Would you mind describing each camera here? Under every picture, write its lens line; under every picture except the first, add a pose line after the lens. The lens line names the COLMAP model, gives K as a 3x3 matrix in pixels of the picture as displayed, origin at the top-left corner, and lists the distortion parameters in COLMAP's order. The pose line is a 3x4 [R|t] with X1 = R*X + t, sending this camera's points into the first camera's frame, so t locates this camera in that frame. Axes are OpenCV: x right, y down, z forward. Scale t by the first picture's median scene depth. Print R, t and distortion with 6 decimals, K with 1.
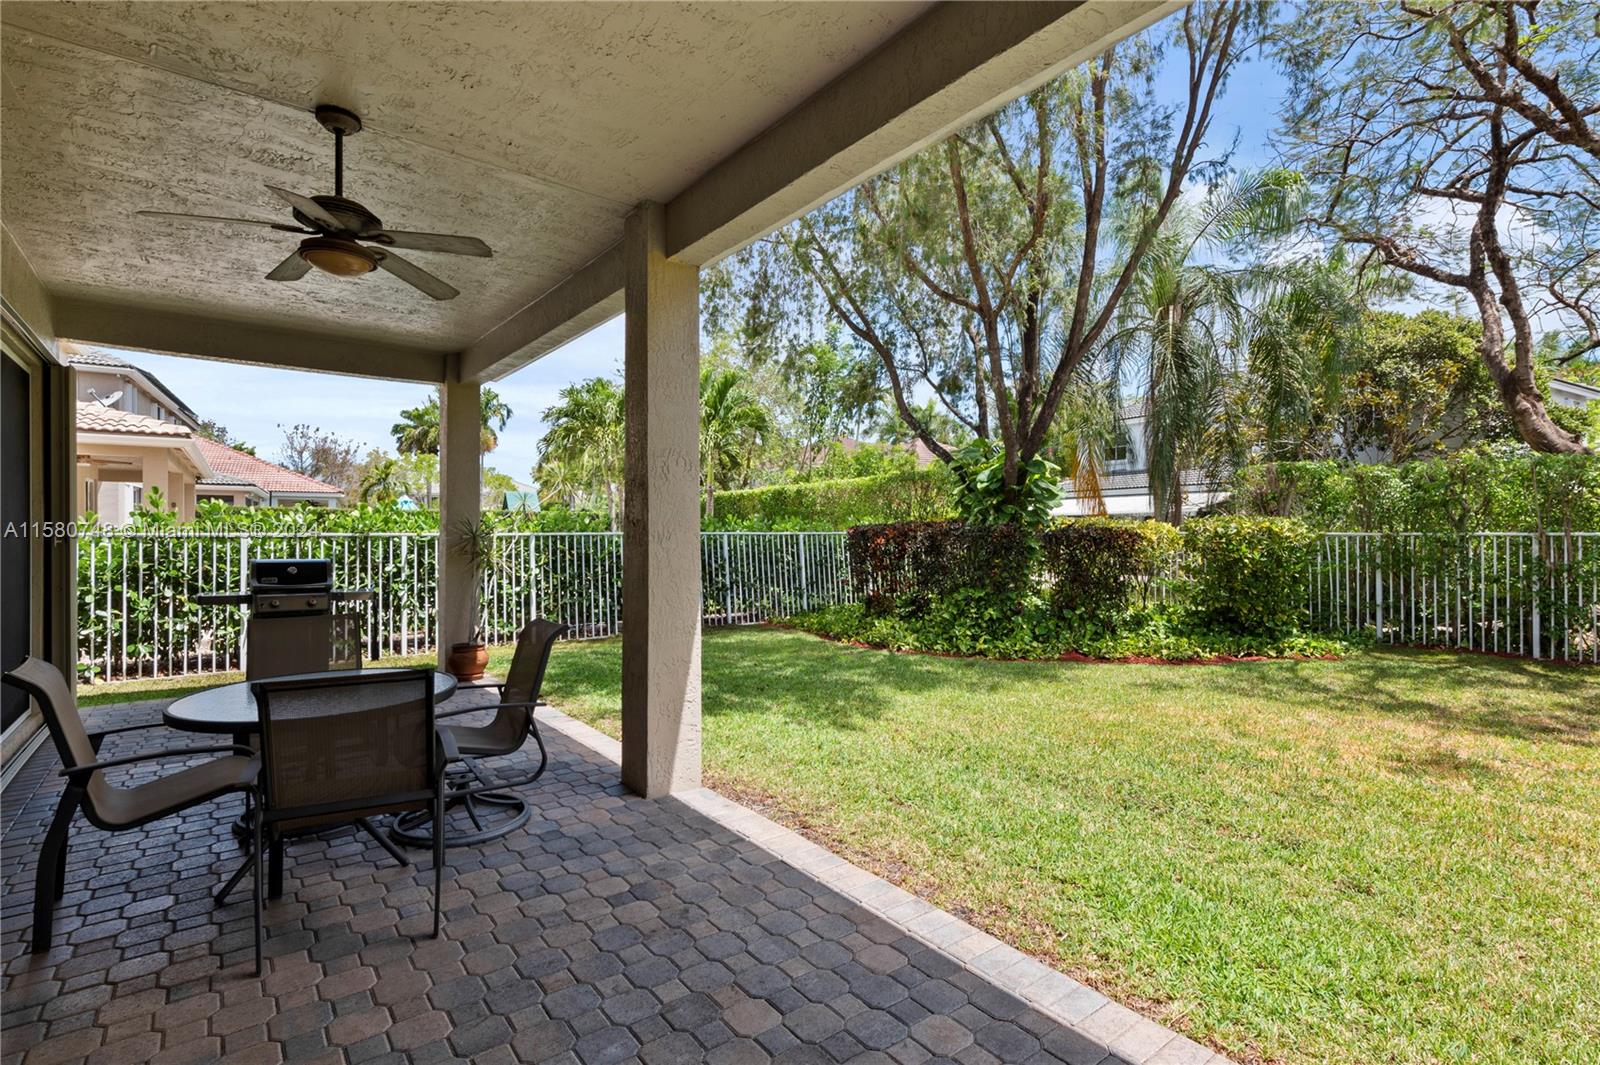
lens RADIAL K [[762.0, 0, 802.9], [0, 762.0, 530.8], [0, 0, 1]] dist [0.021850, -0.008481]
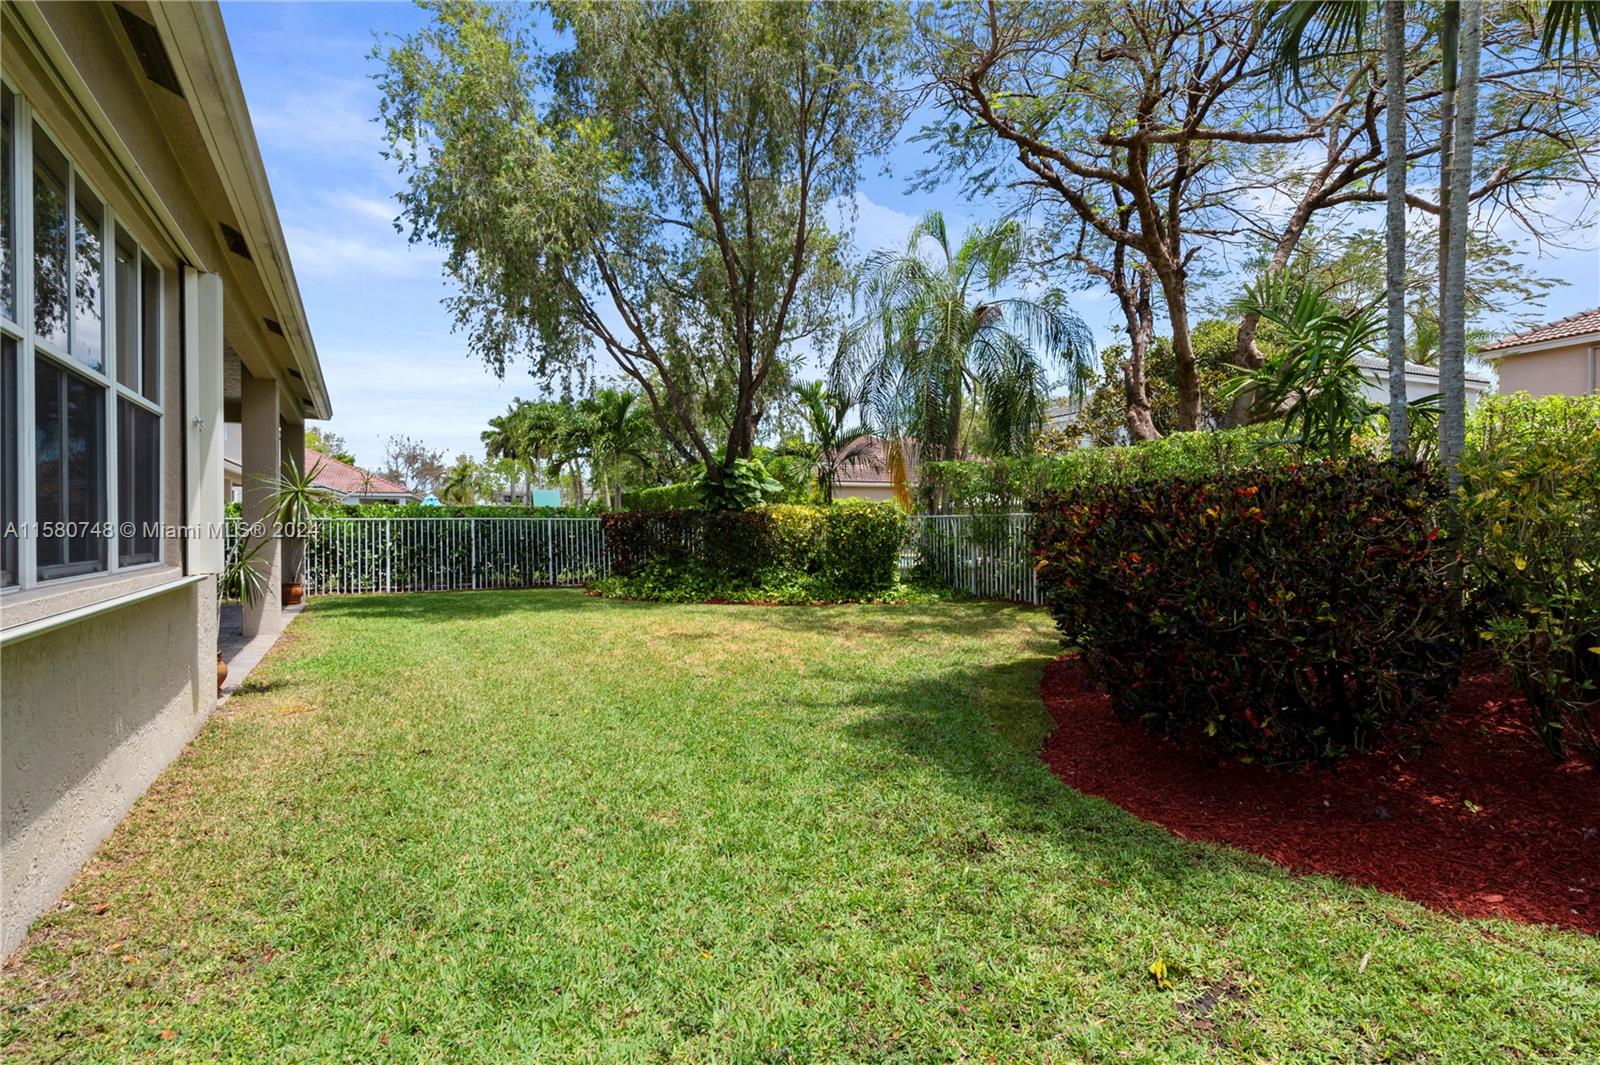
lens RADIAL K [[762.0, 0, 797.4], [0, 762.0, 529.6], [0, 0, 1]] dist [0.021850, -0.008481]
pose [[0.988989, -0.003622, -0.147943, 0.597333], [0.004359, 0.999980, 0.004654, 0.018946], [0.147924, -0.005248, 0.988985, -0.327813]]
